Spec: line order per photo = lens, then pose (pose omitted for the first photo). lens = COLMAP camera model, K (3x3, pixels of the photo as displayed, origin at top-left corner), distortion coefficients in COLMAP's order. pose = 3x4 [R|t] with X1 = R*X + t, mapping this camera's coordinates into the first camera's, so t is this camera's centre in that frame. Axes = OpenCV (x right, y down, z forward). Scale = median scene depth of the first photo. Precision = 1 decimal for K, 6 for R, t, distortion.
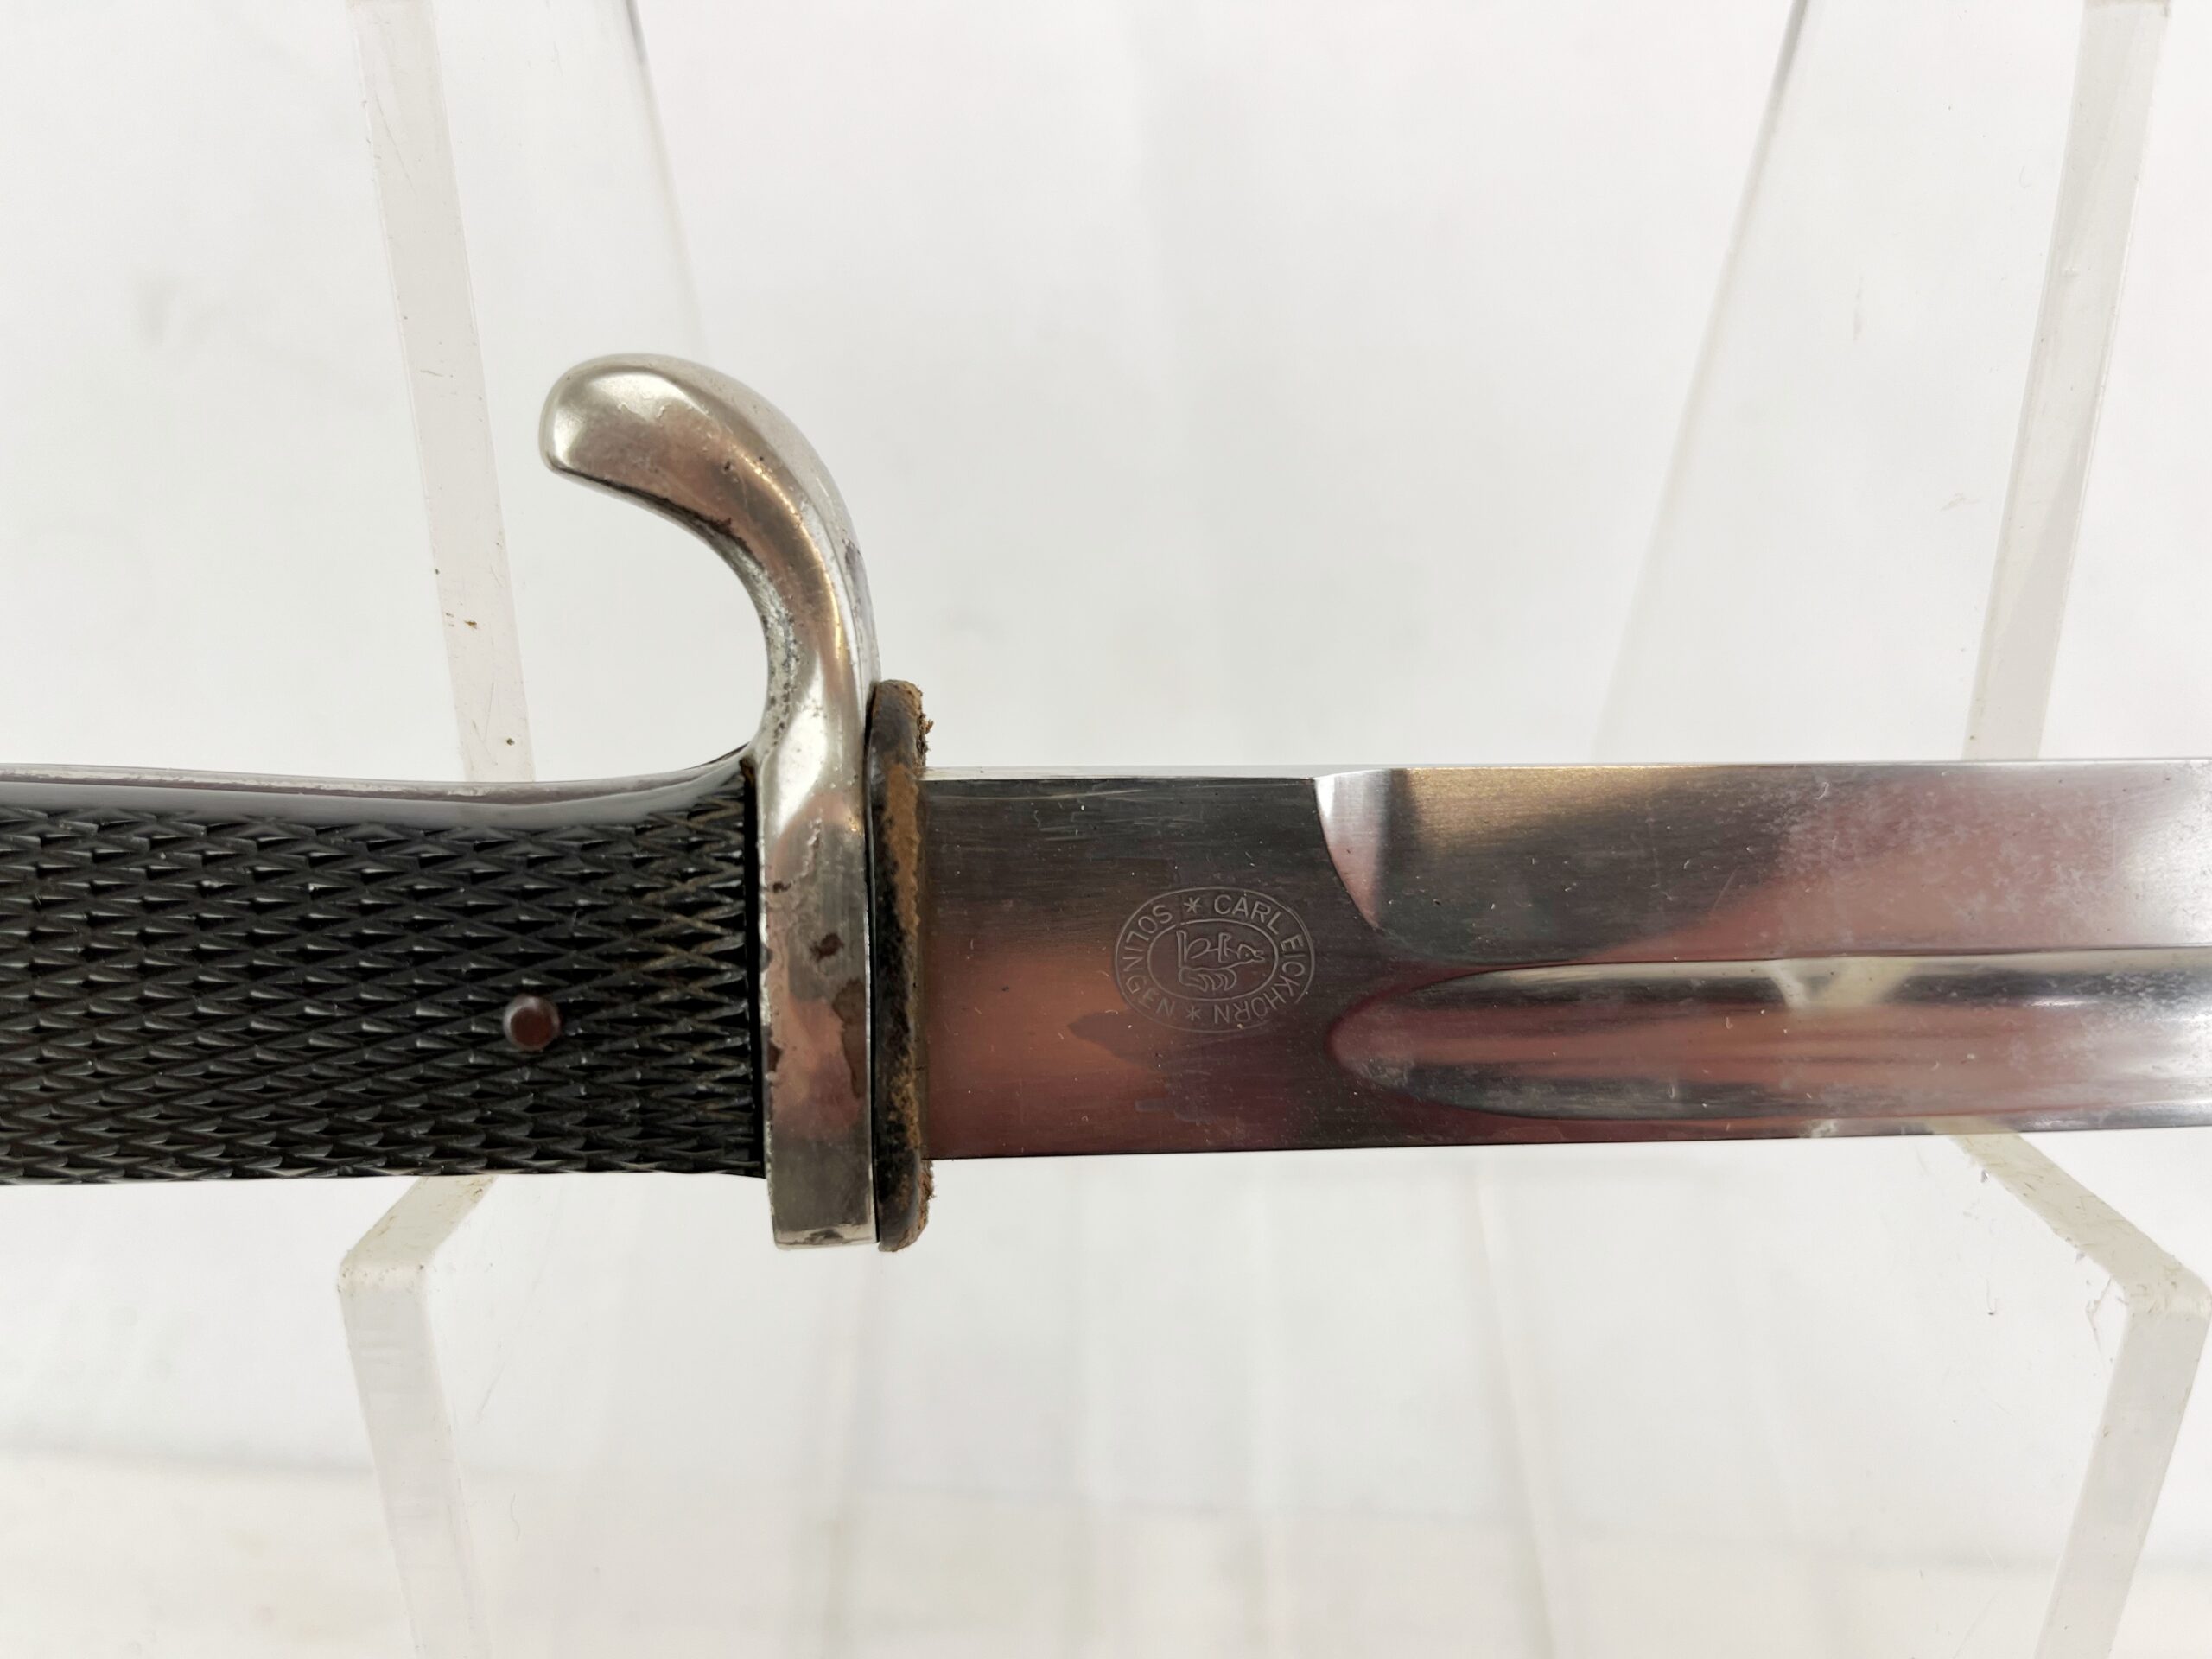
lens RADIAL K [[1673.8, 0, 1116.8], [0, 1673.8, 824.7], [0, 0, 1]] dist [0.025285, -0.051755]
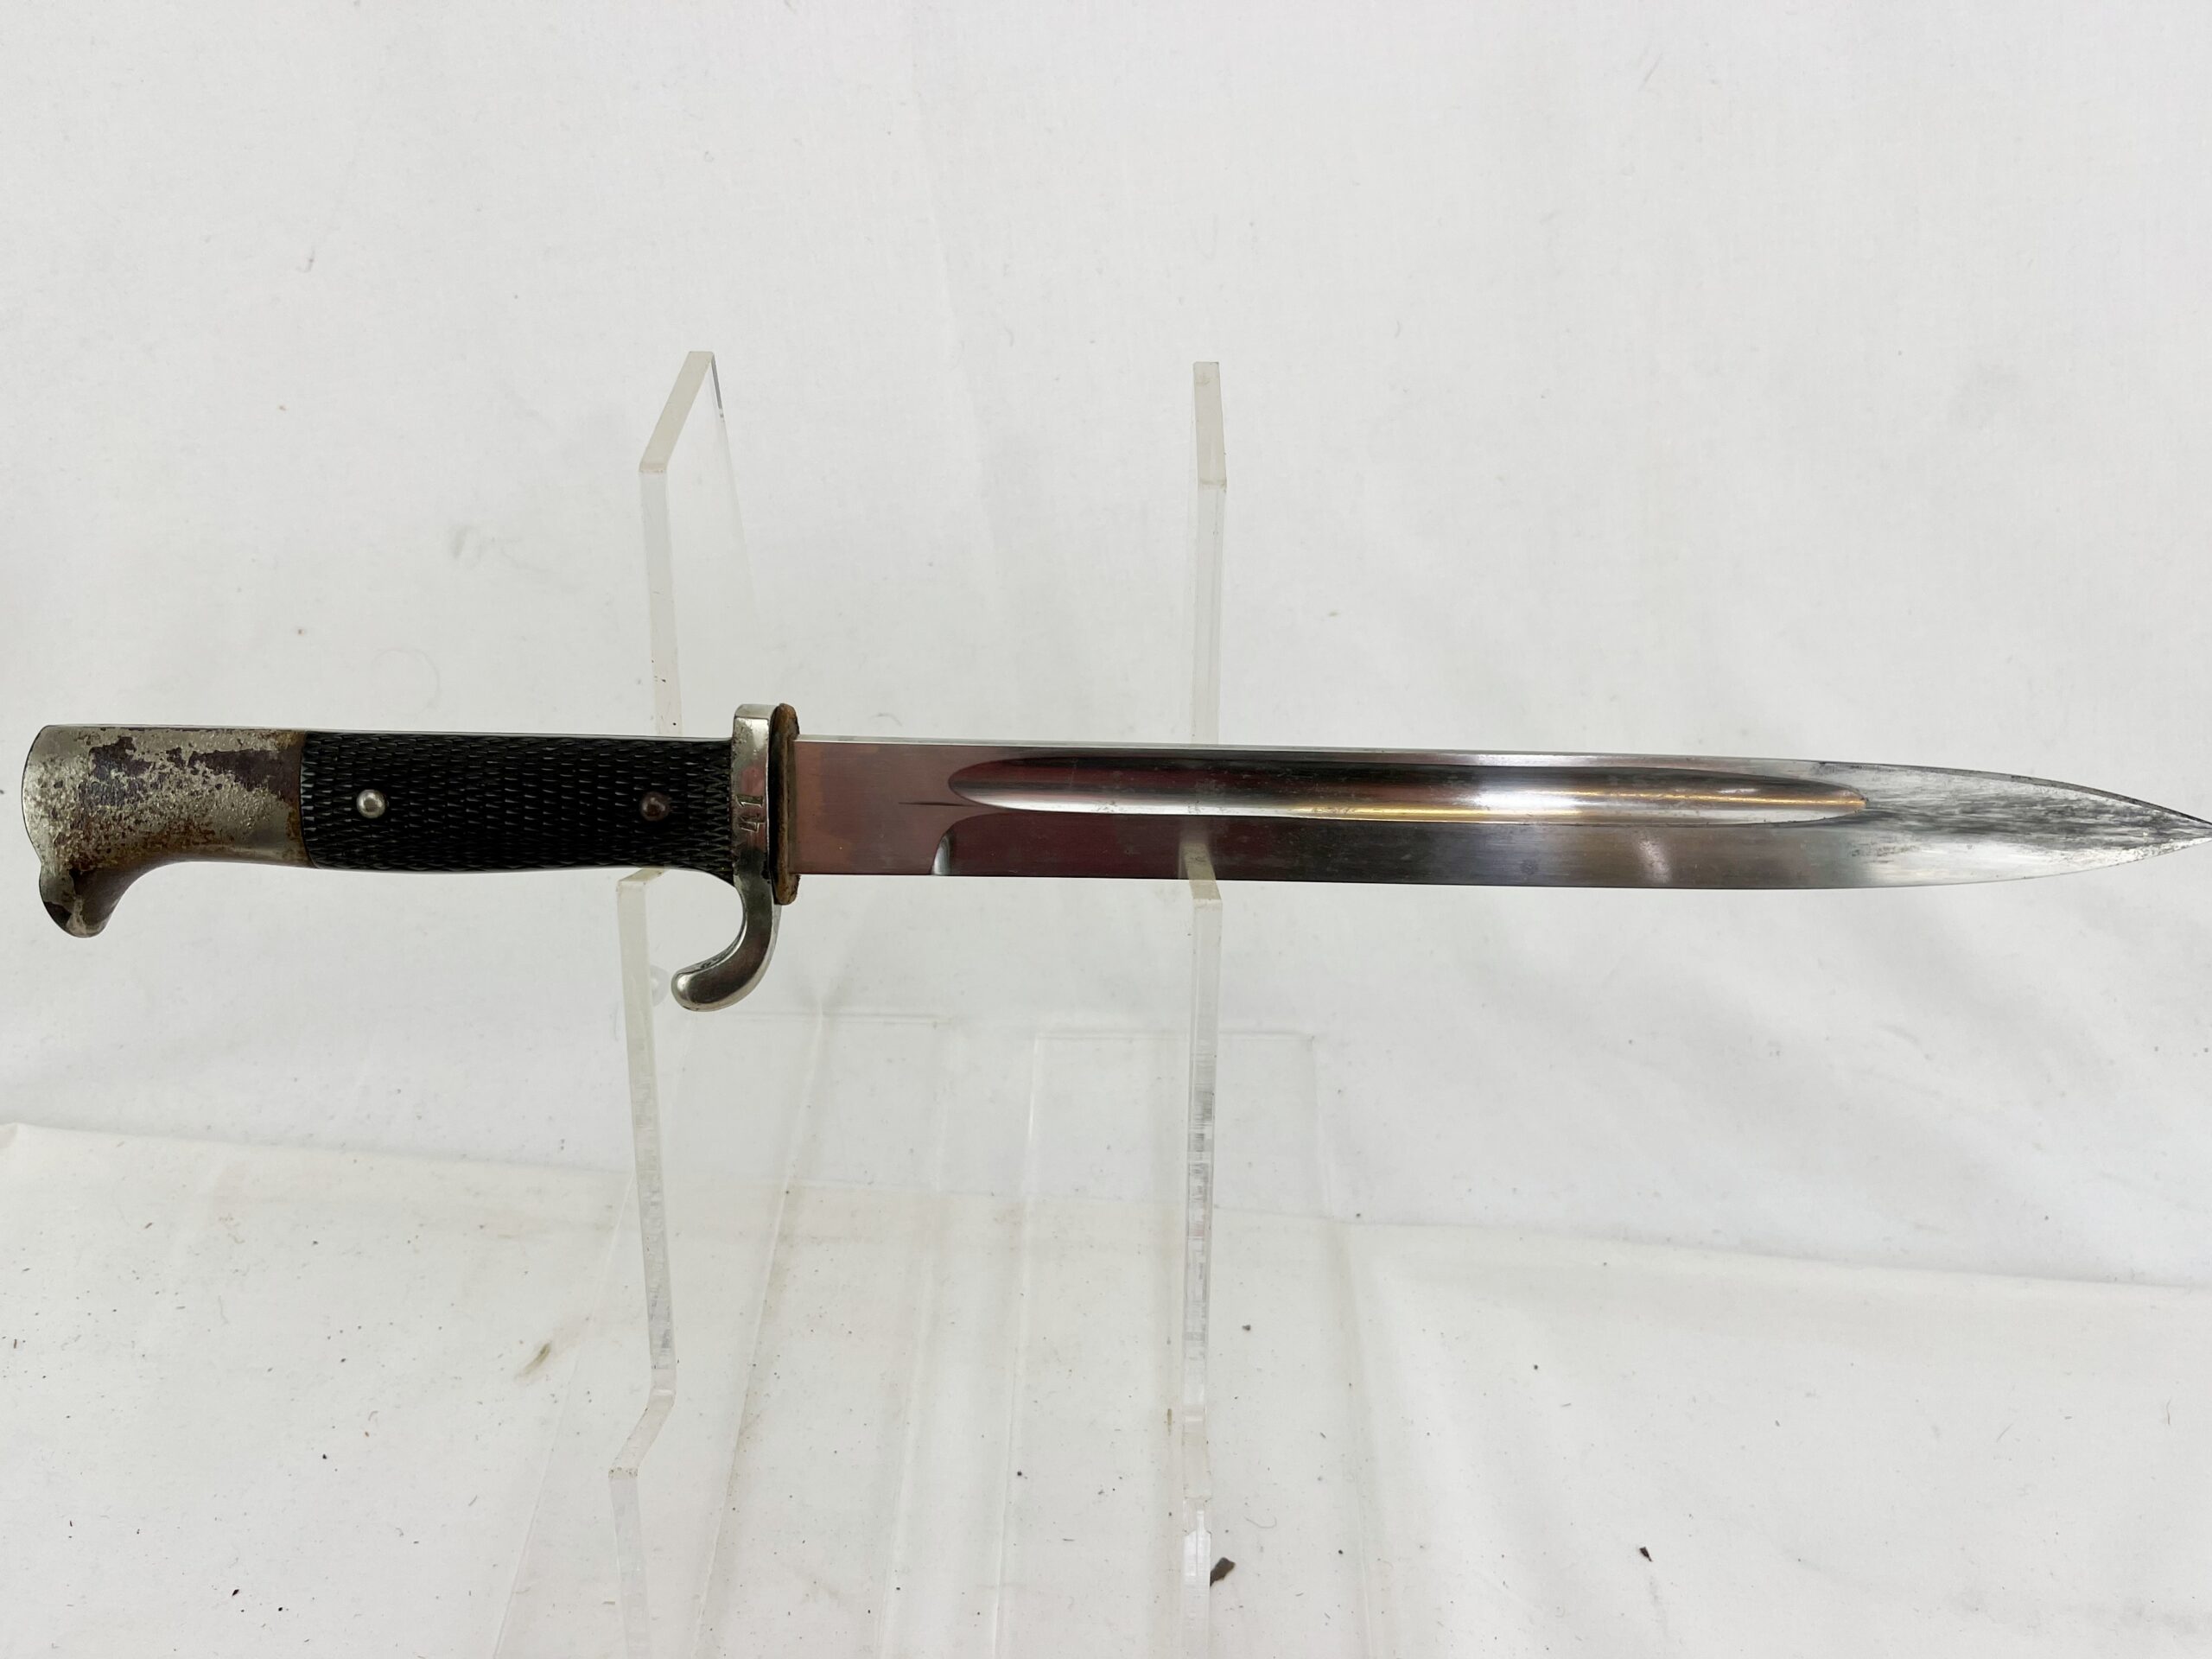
lens RADIAL K [[1673.8, 0, 1126.8], [0, 1673.8, 846.3], [0, 0, 1]] dist [0.025285, -0.051755]
pose [[0.999718, 0.023563, -0.002812, 0.445480], [-0.023718, 0.995980, -0.086383, 0.416379], [0.000765, 0.086425, 0.996258, -1.942073]]
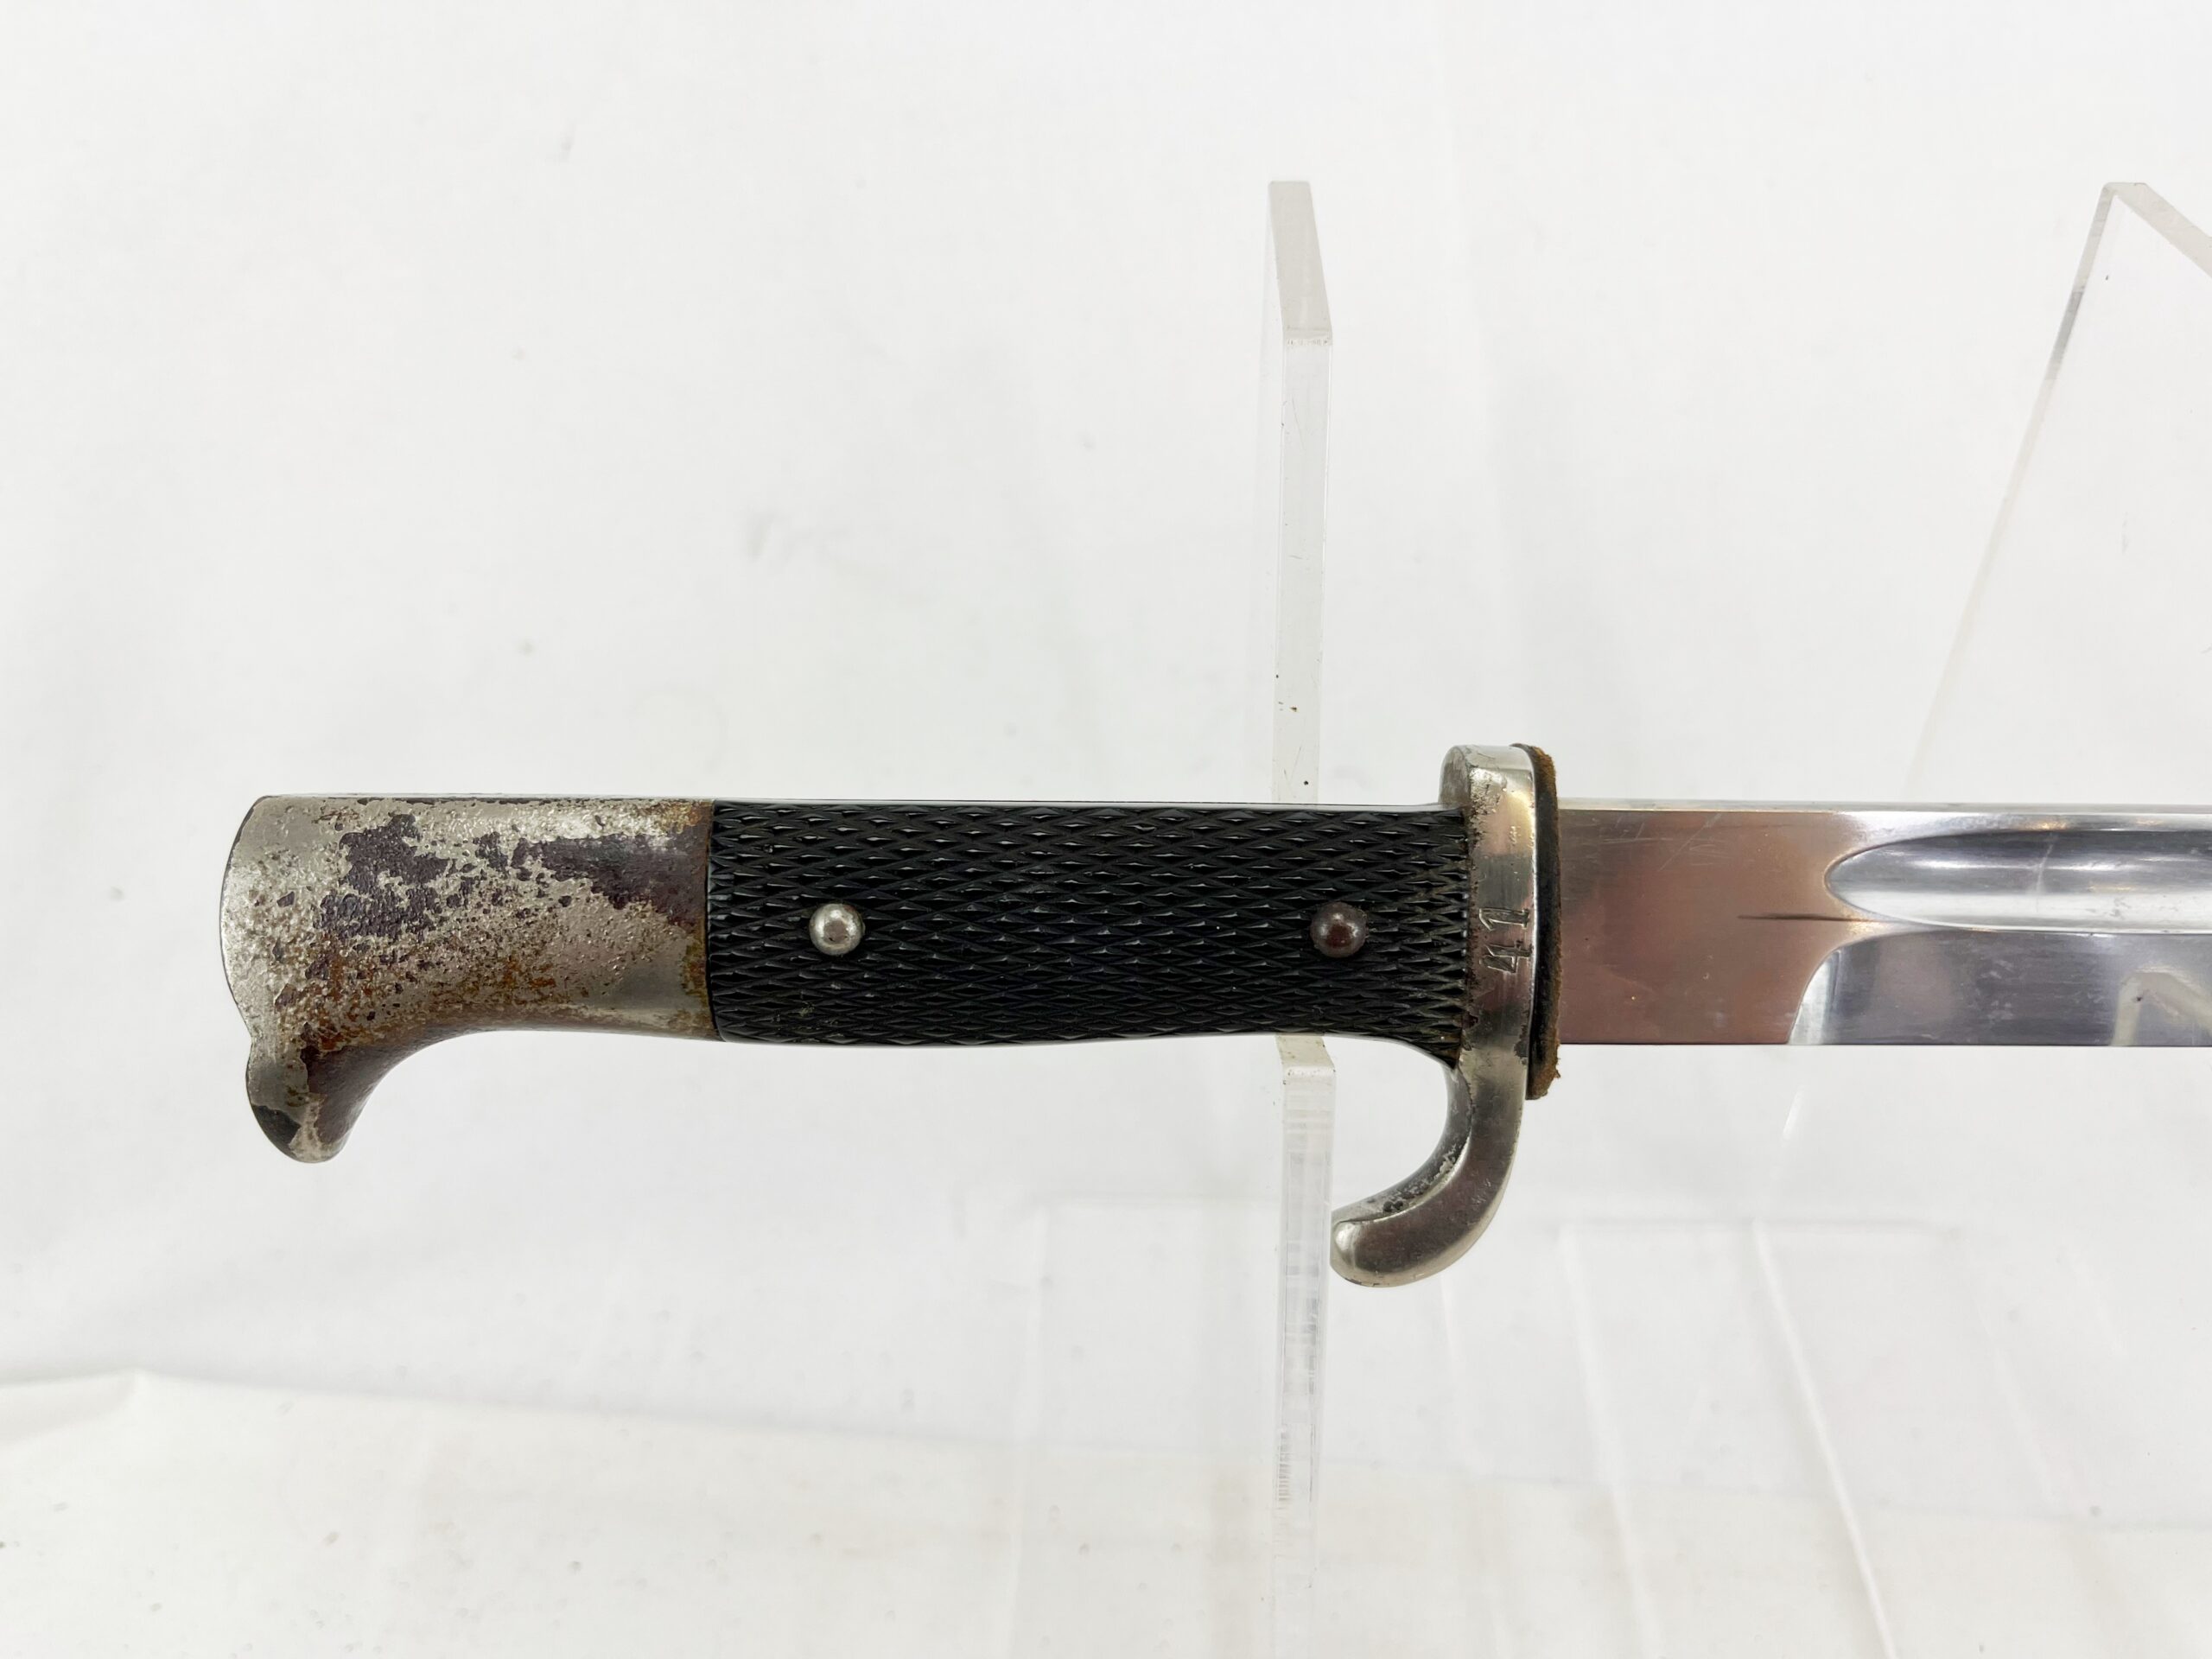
lens RADIAL K [[1673.8, 0, 1087.2], [0, 1673.8, 852.4], [0, 0, 1]] dist [0.025285, -0.051755]
pose [[0.999327, 0.014147, -0.033834, -0.580314], [-0.018278, 0.991979, -0.125073, 0.247361], [0.031793, 0.125608, 0.991570, -0.662770]]
